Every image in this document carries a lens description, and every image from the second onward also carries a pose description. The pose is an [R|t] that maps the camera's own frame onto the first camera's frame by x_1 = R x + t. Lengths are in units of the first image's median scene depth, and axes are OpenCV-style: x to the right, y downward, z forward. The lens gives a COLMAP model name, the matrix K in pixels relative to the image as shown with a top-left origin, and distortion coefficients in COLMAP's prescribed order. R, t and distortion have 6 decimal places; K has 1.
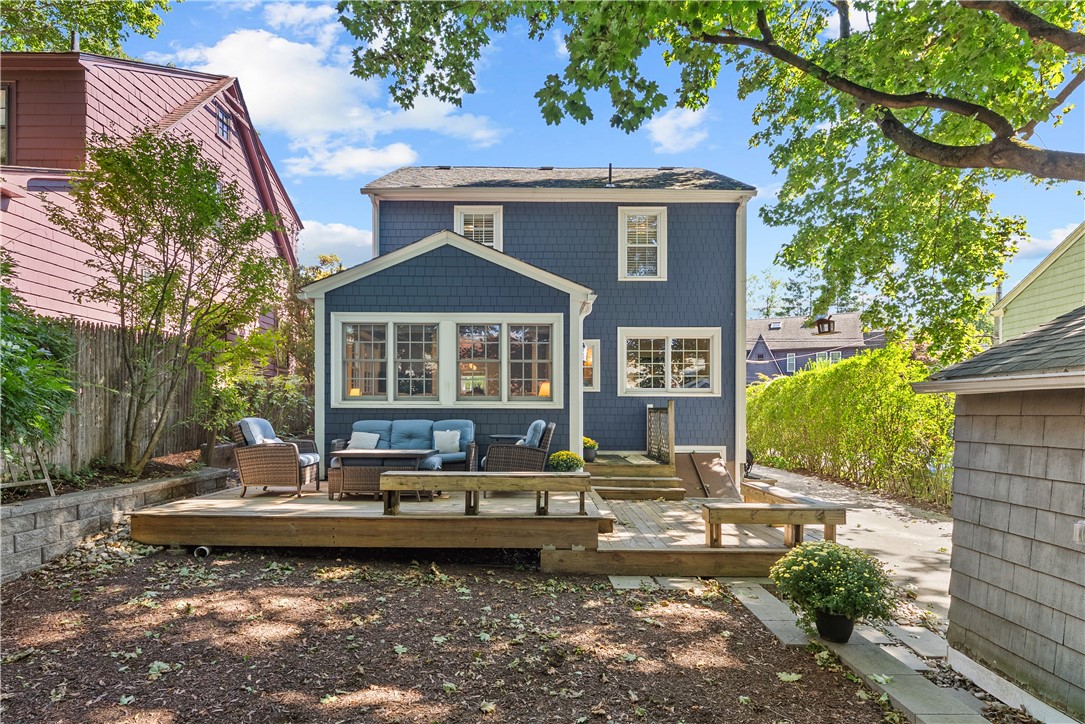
lens RADIAL K [[568.2, 0, 529.6], [0, 568.2, 414.2], [0, 0, 1]] dist [-0.000771, -0.001571]
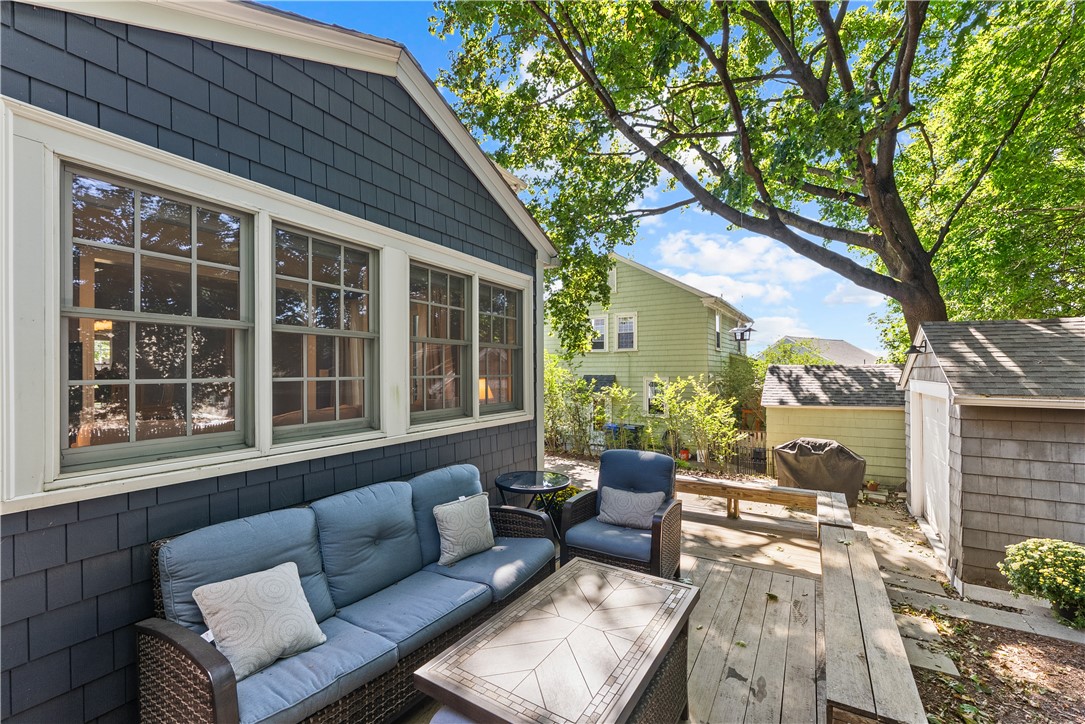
lens RADIAL K [[456.3, 0, 541.1], [0, 456.3, 370.1], [0, 0, 1]] dist [-0.008541, 0.000167]
pose [[0.492741, -0.004533, 0.870164, -0.422957], [0.005631, 0.999982, 0.002020, -0.072199], [-0.870158, 0.003904, 0.492757, 0.762766]]
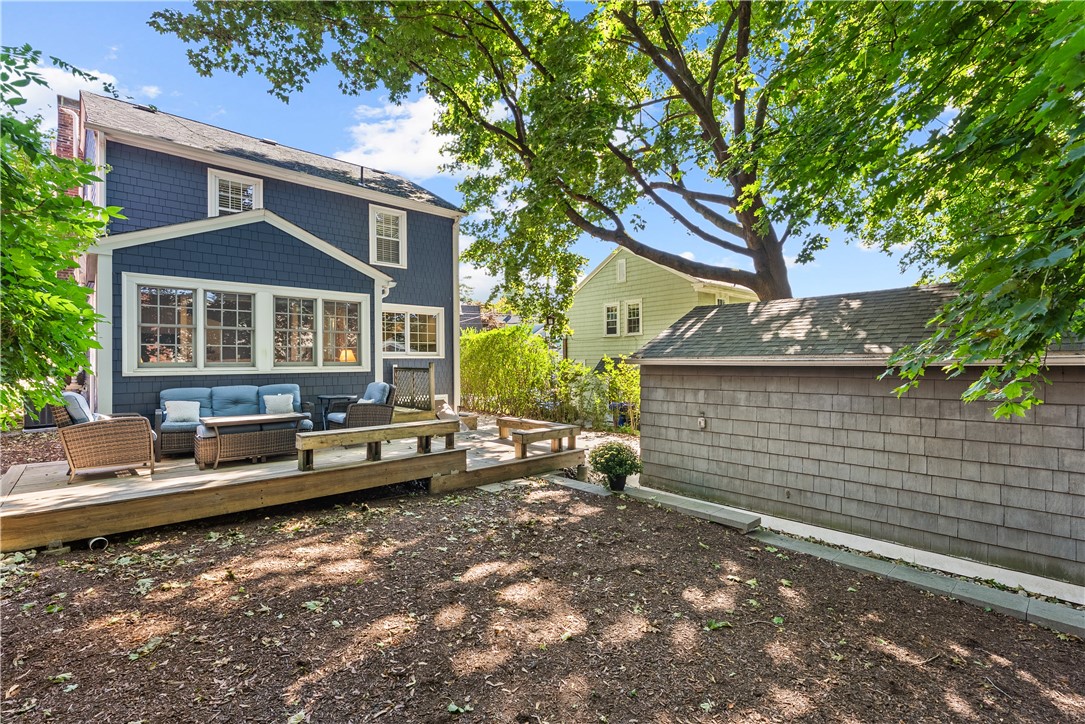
lens RADIAL K [[498.1, 0, 545.6], [0, 498.1, 357.1], [0, 0, 1]] dist [-0.004944, -0.000998]
pose [[0.725215, -0.003347, 0.688514, -0.429272], [0.012073, 0.999896, -0.007856, -0.029187], [-0.688417, 0.014009, 0.725180, -0.050103]]
